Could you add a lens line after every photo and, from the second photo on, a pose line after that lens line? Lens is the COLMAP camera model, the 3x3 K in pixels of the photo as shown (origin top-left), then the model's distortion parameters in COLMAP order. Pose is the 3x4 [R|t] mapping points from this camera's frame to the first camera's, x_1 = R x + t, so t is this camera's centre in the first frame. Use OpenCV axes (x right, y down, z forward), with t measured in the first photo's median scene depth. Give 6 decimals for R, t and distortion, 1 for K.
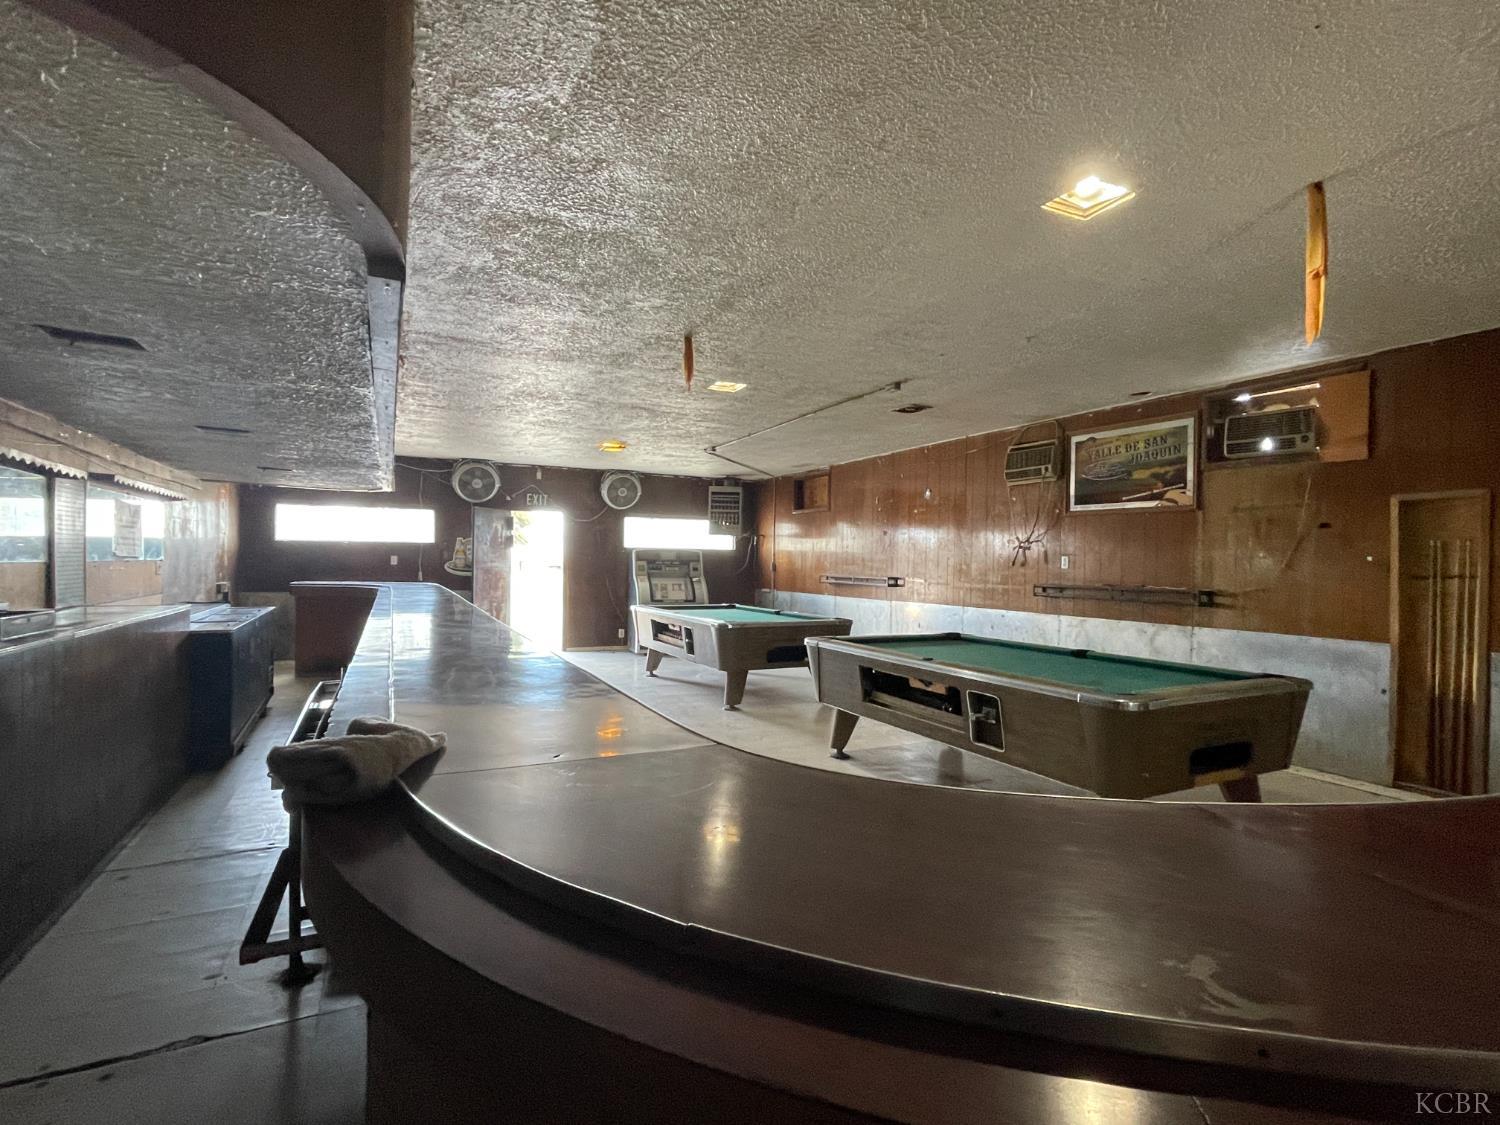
lens RADIAL K [[735.0, 0, 750.6], [0, 735.0, 567.1], [0, 0, 1]] dist [-0.001174, -0.000147]
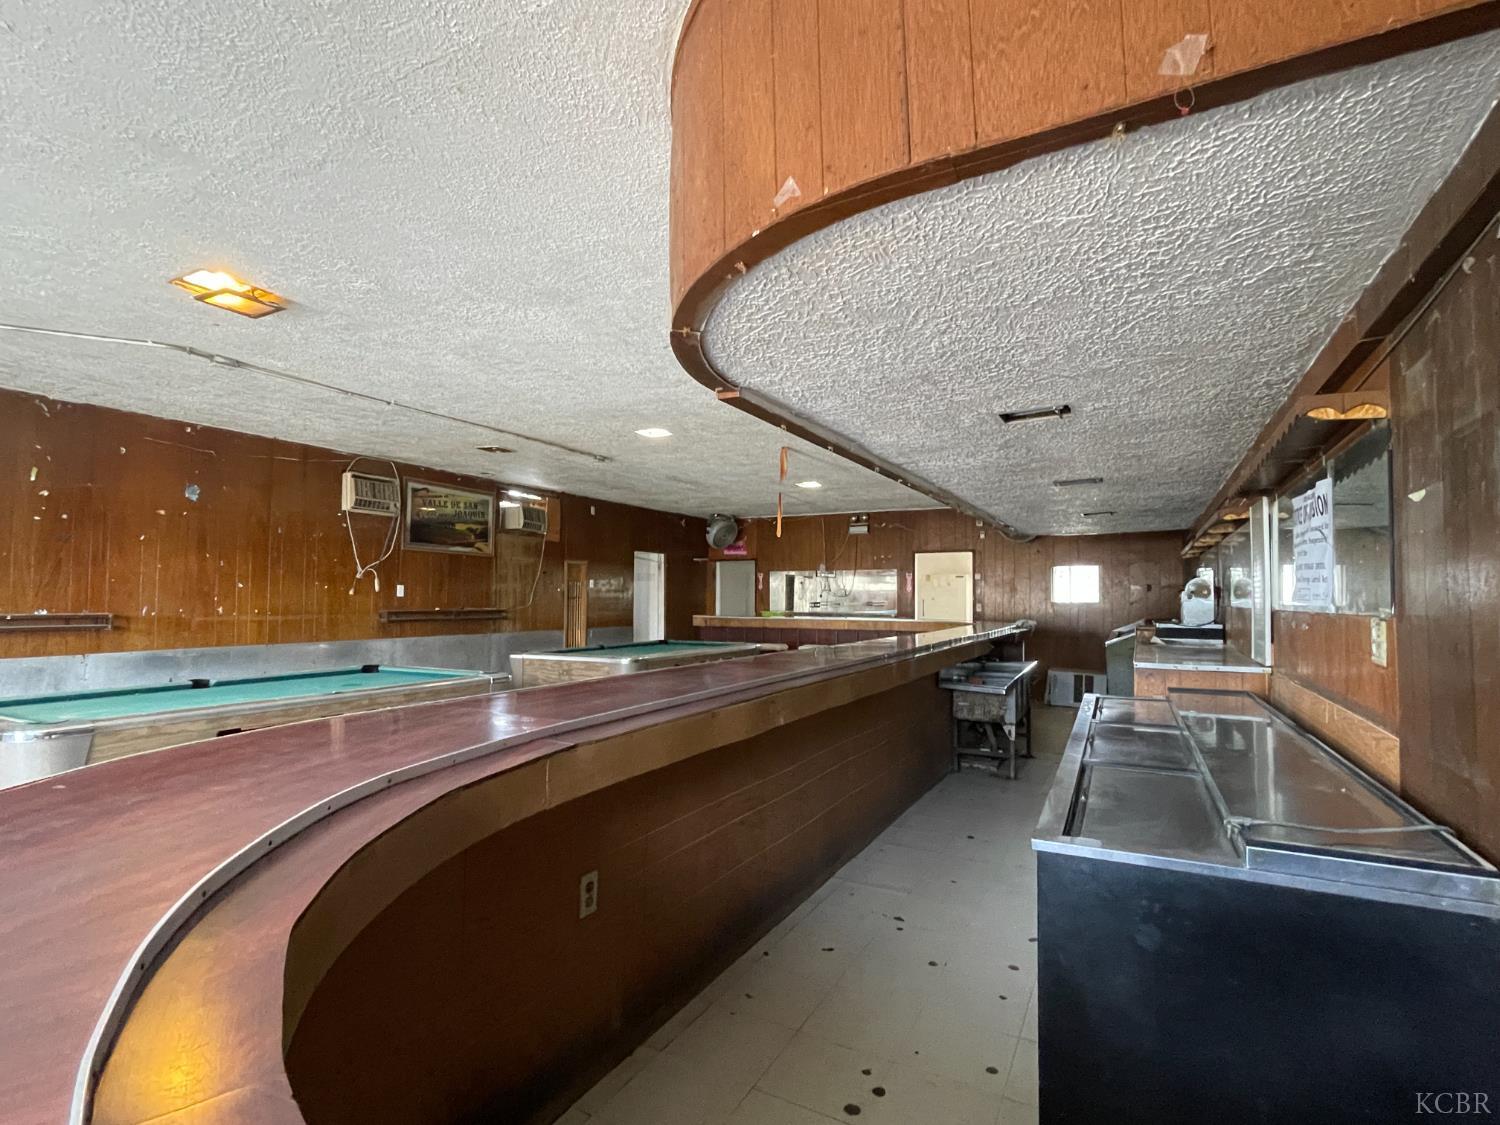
lens RADIAL K [[735.0, 0, 748.8], [0, 735.0, 565.1], [0, 0, 1]] dist [-0.001174, -0.000147]
pose [[-0.583528, 0.010423, 0.812026, -0.919350], [-0.016061, 0.999574, -0.024372, -0.031813], [-0.811934, -0.027264, -0.583112, 1.413848]]
